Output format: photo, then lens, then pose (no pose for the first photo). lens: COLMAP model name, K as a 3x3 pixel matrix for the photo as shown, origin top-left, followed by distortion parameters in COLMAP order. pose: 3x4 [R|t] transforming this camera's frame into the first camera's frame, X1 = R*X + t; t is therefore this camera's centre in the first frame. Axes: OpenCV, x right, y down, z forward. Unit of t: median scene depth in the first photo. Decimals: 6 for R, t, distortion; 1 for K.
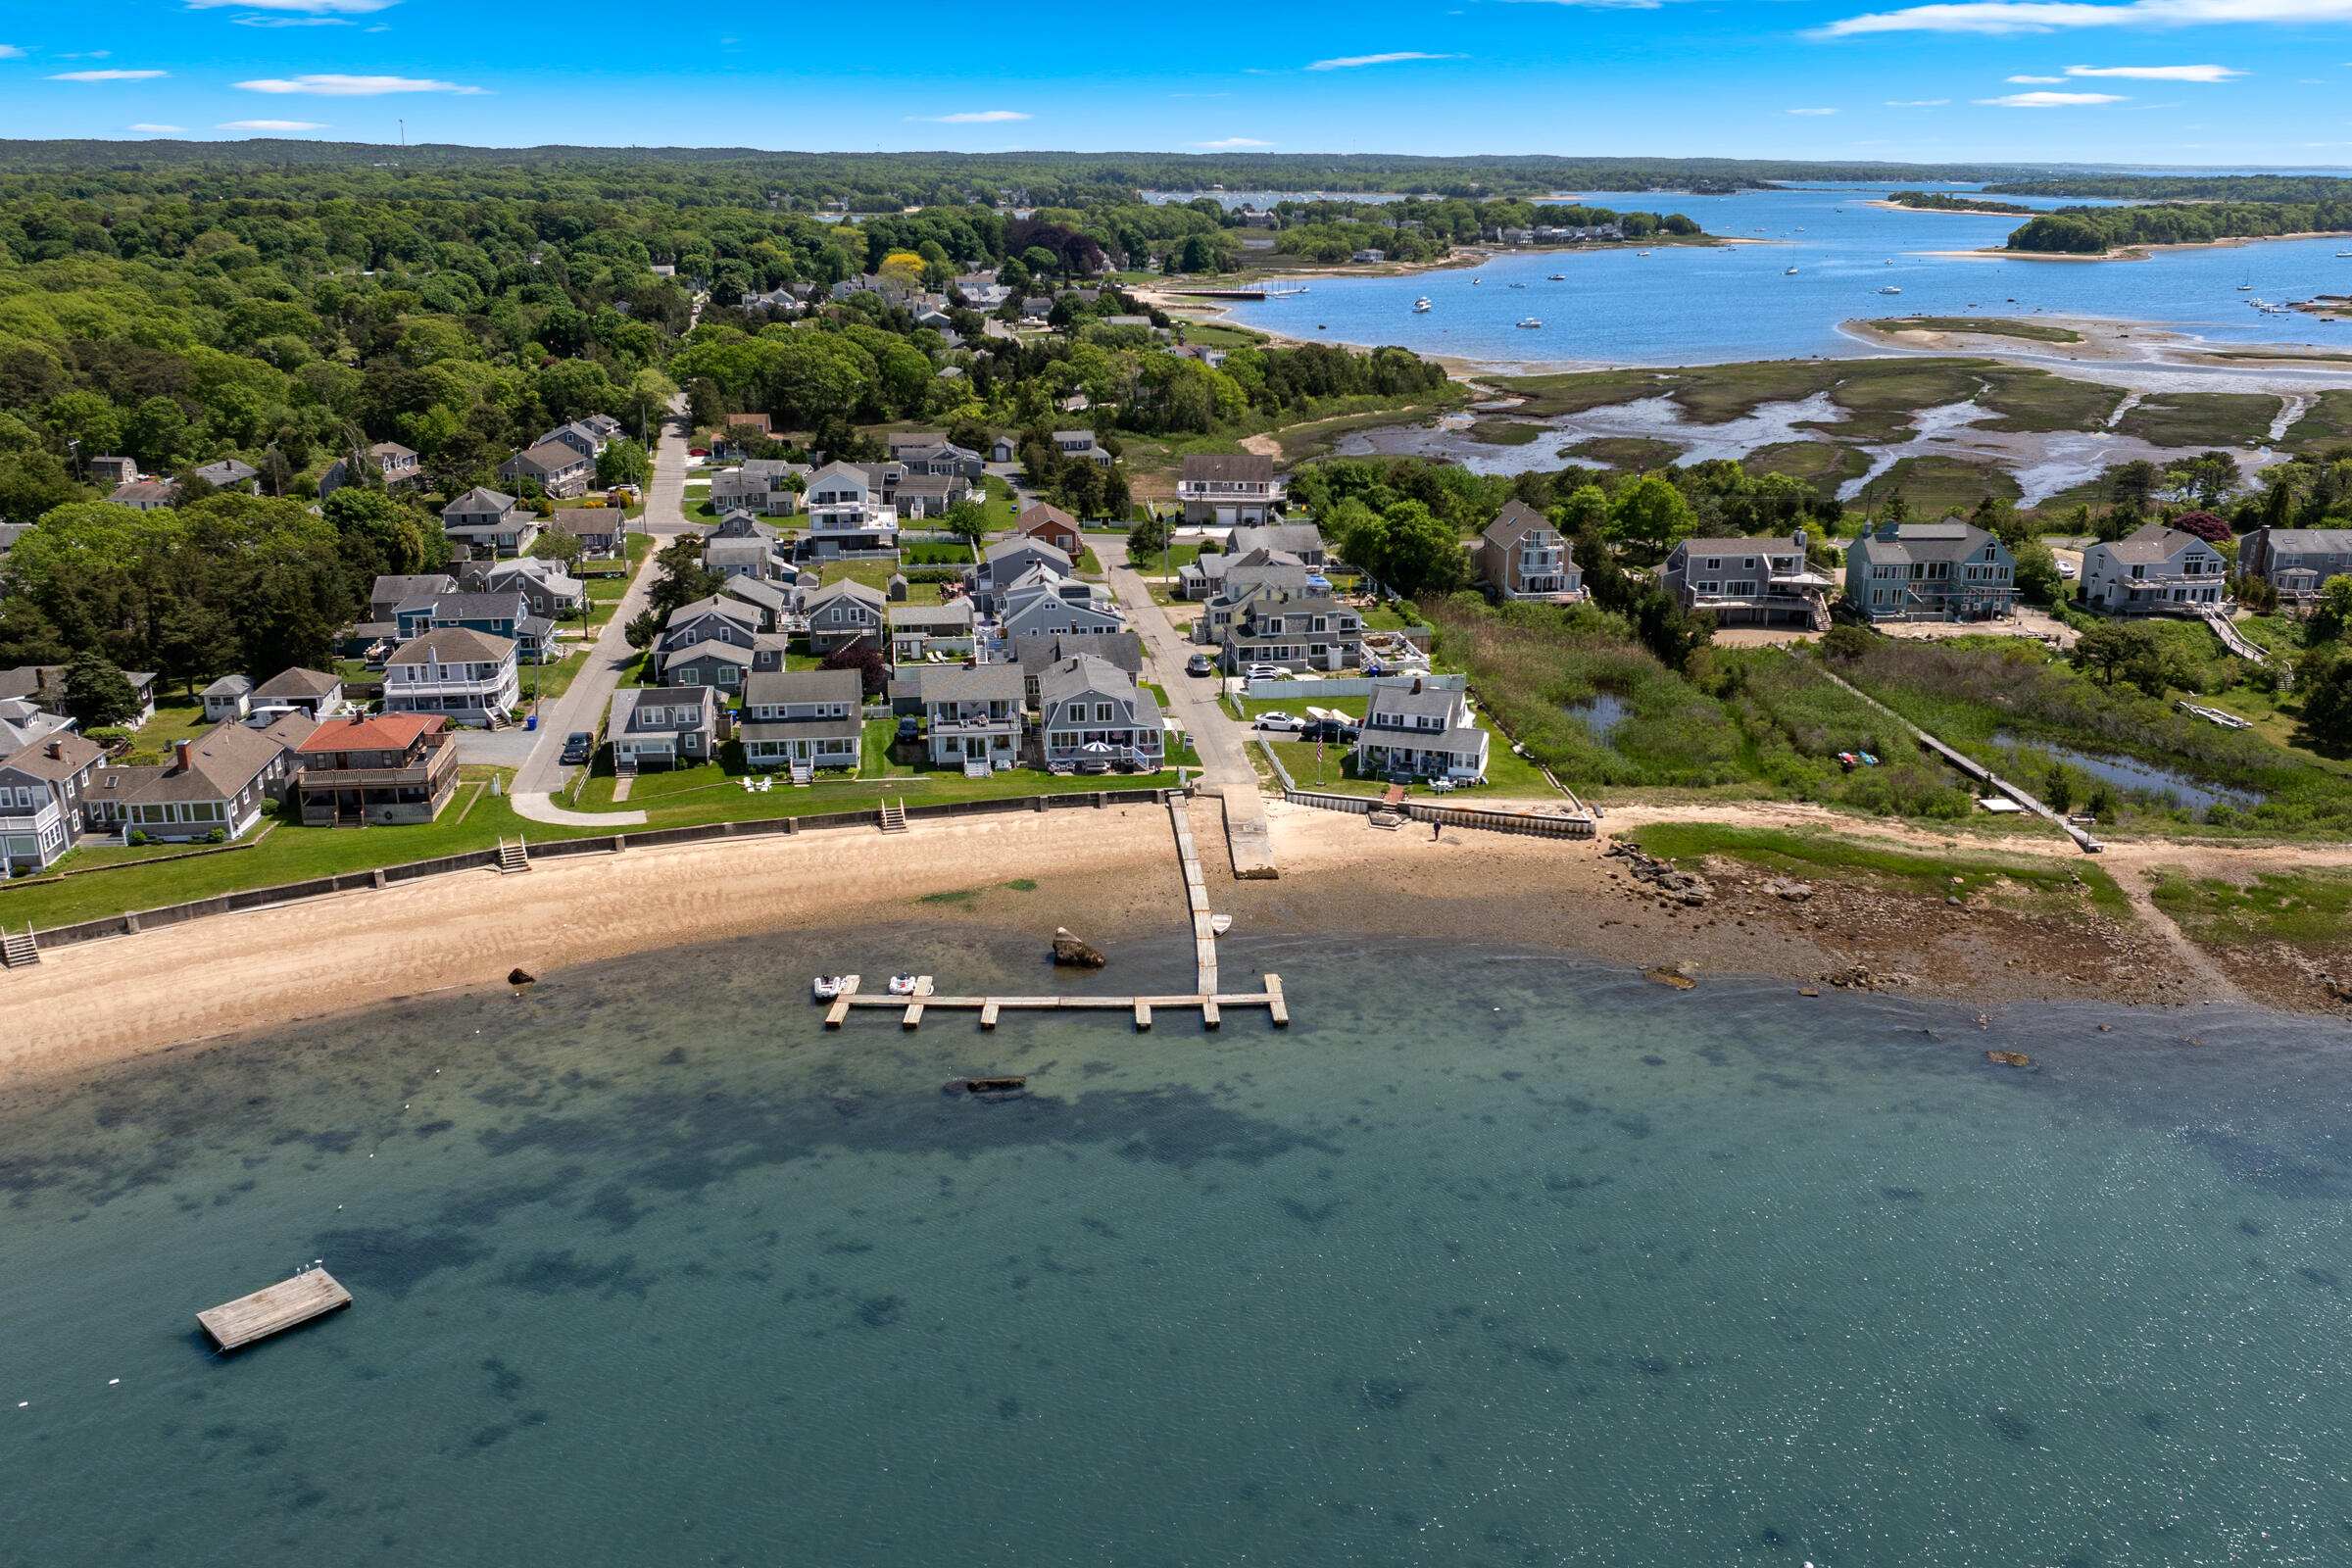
lens RADIAL K [[1925.6, 0, 1199.8], [0, 1925.6, 779.3], [0, 0, 1]] dist [-0.009604, -0.014505]
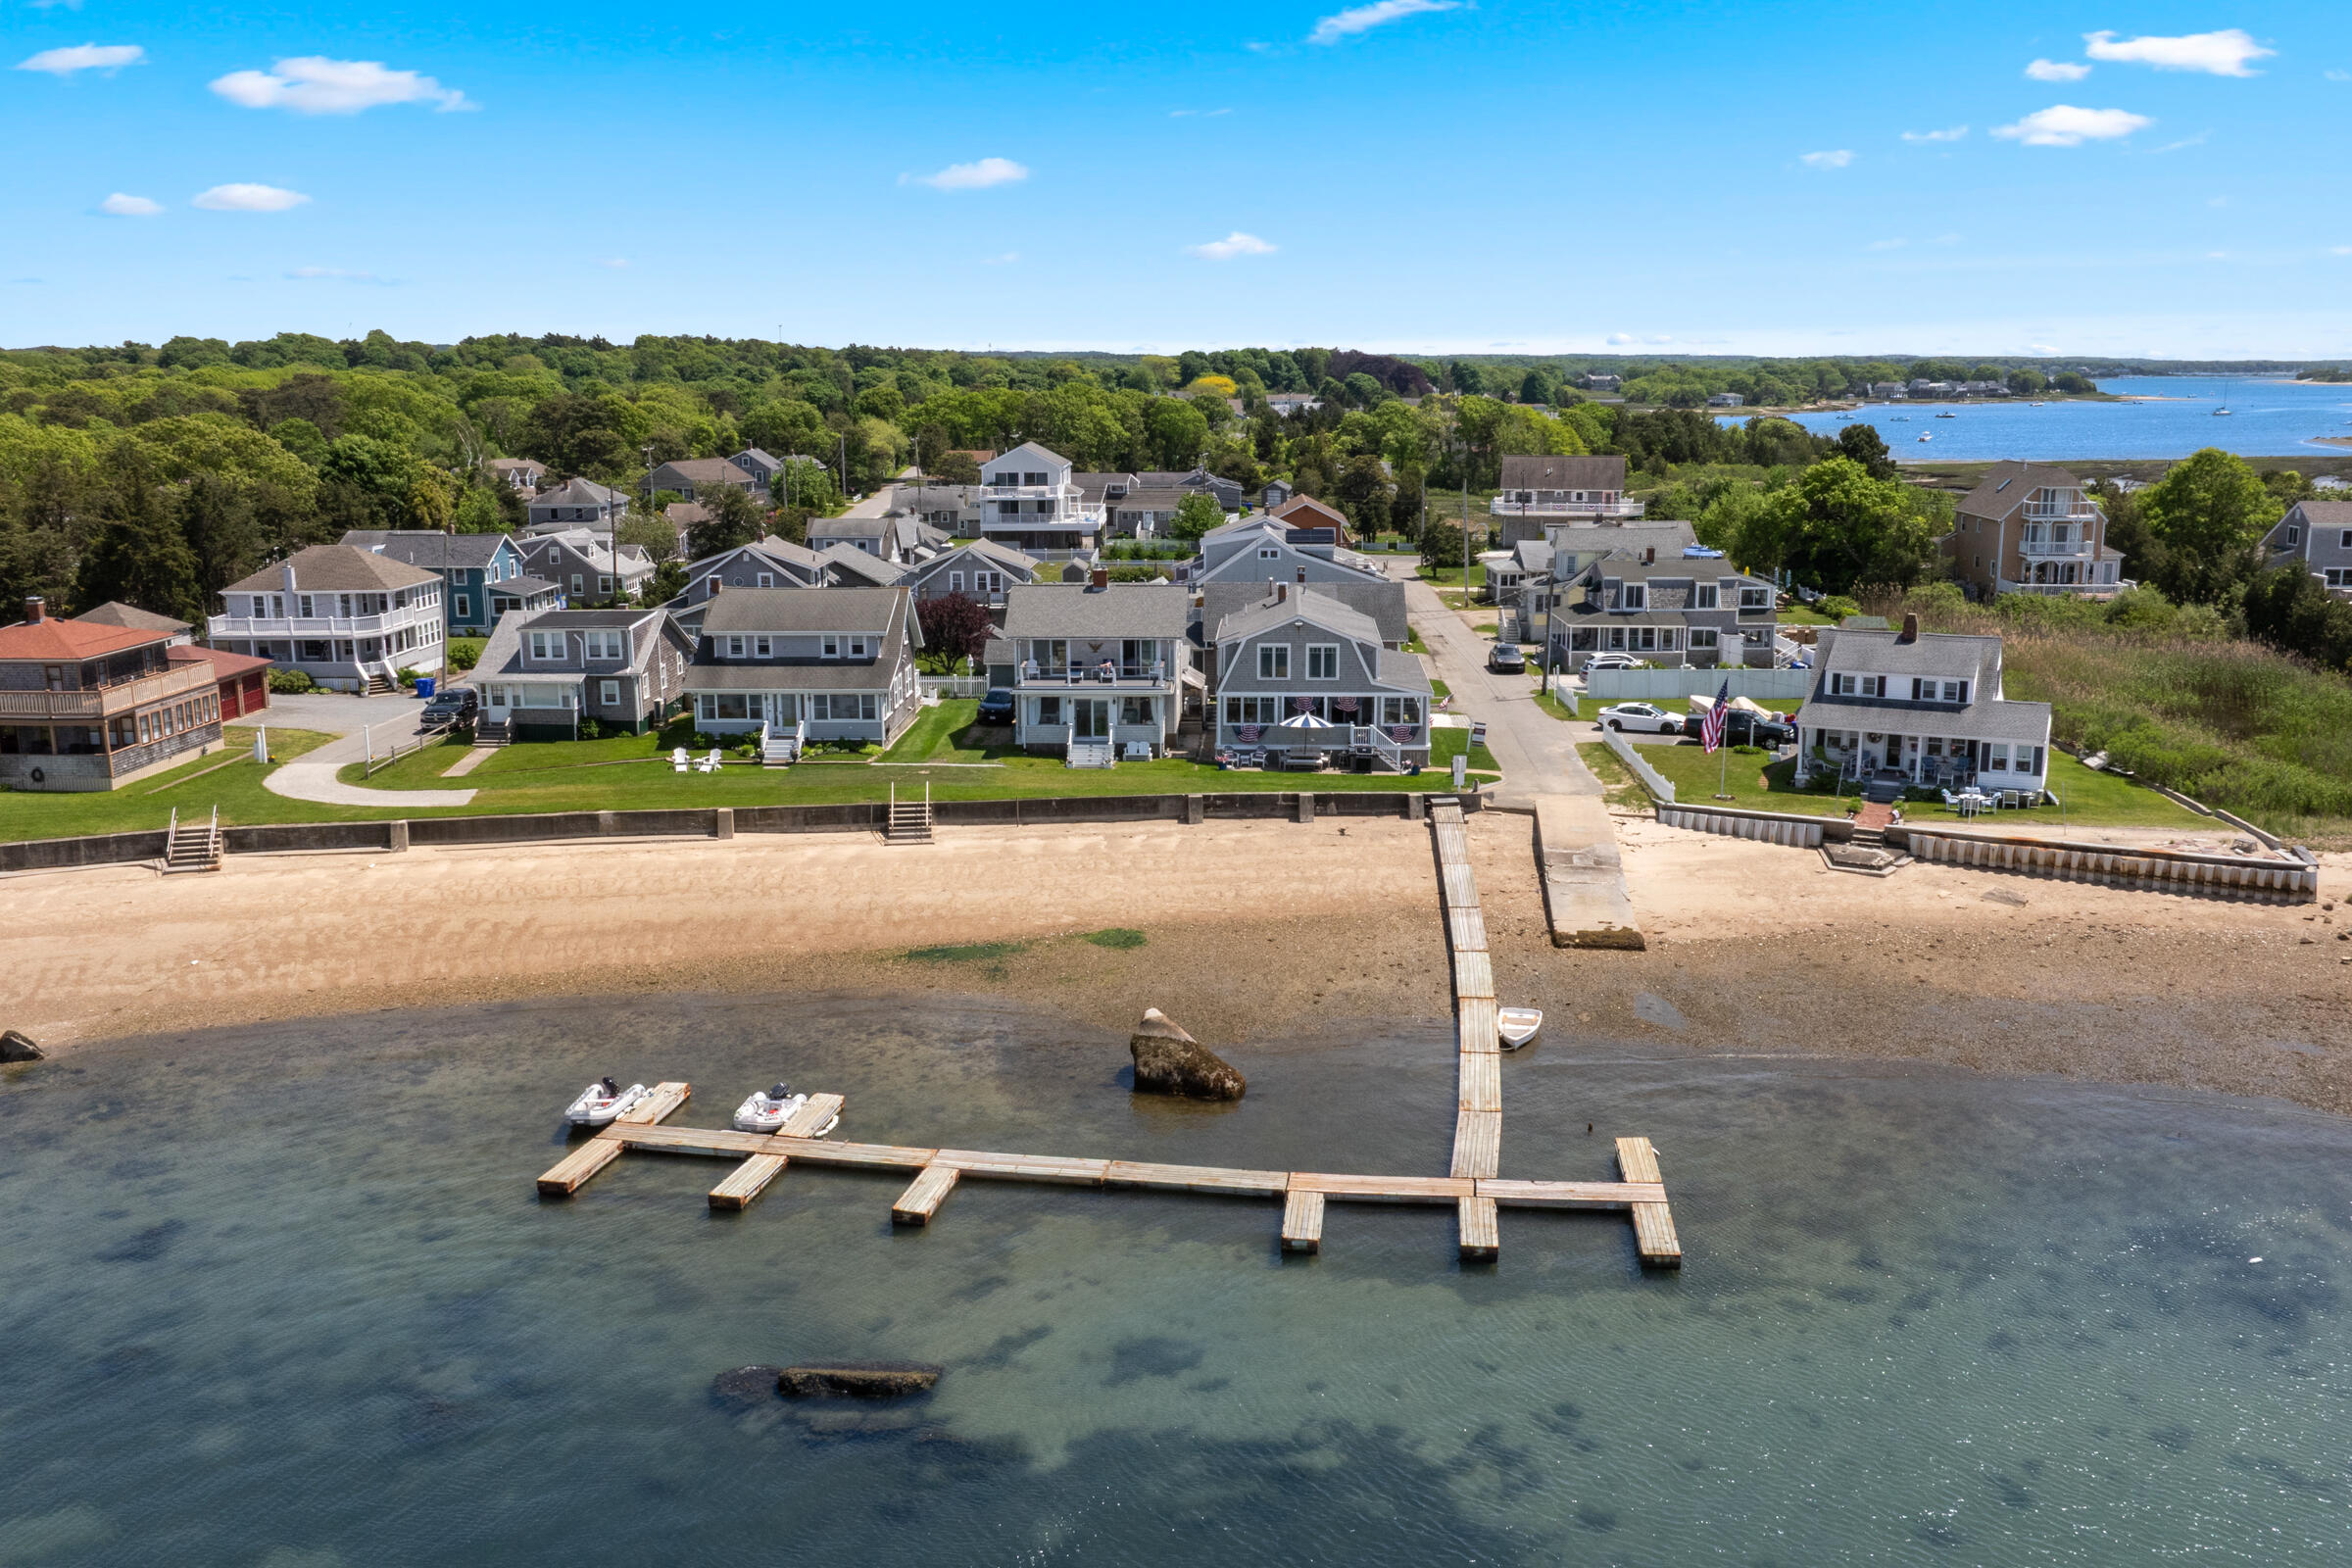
lens RADIAL K [[1945.3, 0, 1198.2], [0, 1945.3, 773.4], [0, 0, 1]] dist [-0.002844, -0.057207]
pose [[0.985158, 0.025126, -0.169802, 0.011057], [-0.042654, 0.994035, -0.100378, 0.055246], [0.166267, 0.106131, 0.980353, 0.451671]]
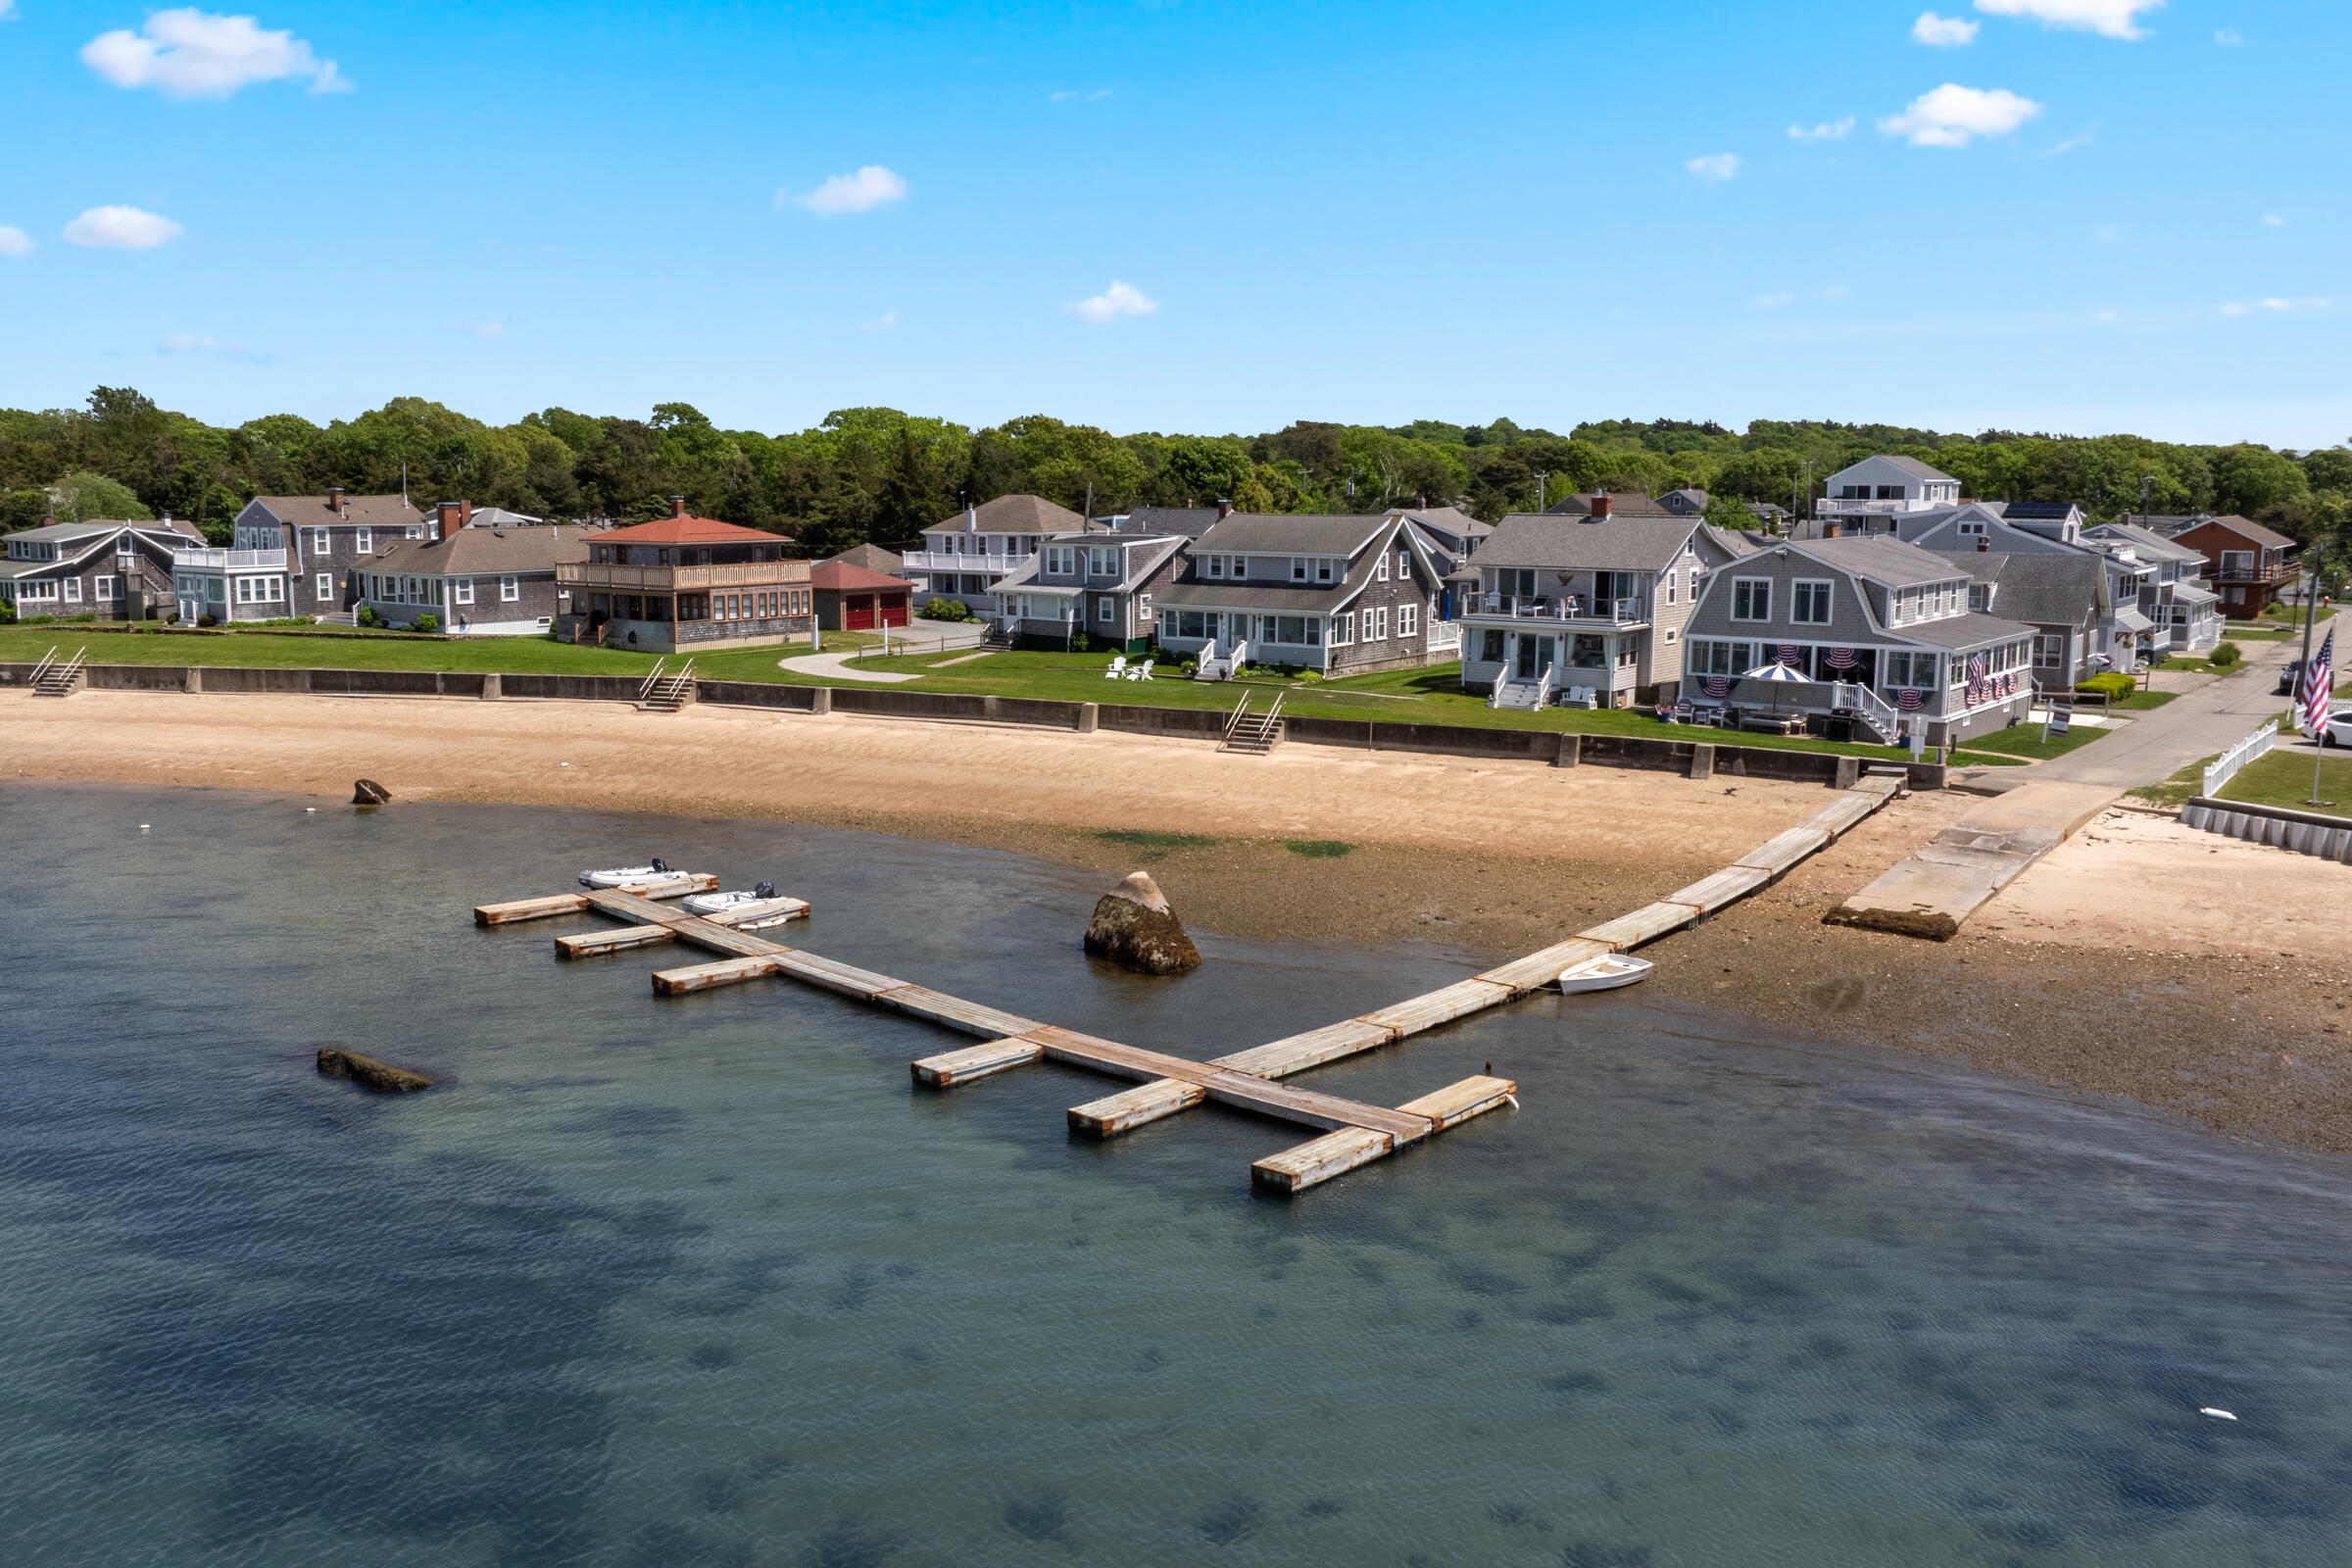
lens RADIAL K [[1965.6, 0, 1077.1], [0, 1965.6, 749.4], [0, 0, 1]] dist [-0.013305, -0.017445]
pose [[0.689731, 0.092385, -0.718148, 0.162208], [-0.215802, 0.972980, -0.082096, 0.072163], [0.691159, 0.211601, 0.691031, 0.583192]]
